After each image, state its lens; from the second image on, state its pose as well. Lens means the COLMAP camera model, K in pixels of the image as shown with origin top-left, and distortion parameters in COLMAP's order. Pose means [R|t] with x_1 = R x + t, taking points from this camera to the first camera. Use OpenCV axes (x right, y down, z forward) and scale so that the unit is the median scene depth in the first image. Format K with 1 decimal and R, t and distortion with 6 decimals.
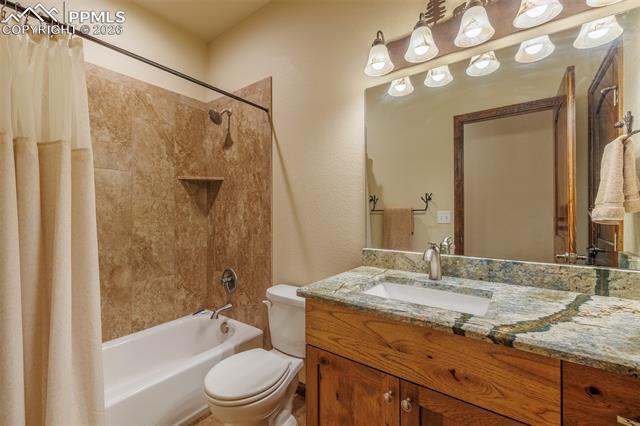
lens RADIAL K [[276.1, 0, 319.8], [0, 276.1, 211.2], [0, 0, 1]] dist [-0.003694, -0.000313]
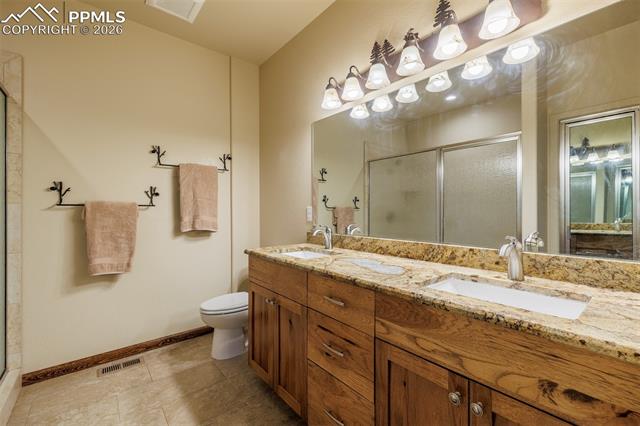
lens RADIAL K [[276.1, 0, 323.9], [0, 276.1, 211.1], [0, 0, 1]] dist [-0.003694, -0.000313]
pose [[0.968955, -0.003719, -0.247209, 0.165858], [0.009259, 0.999731, 0.021250, -0.001797], [0.247063, -0.022879, 0.968729, -0.121670]]
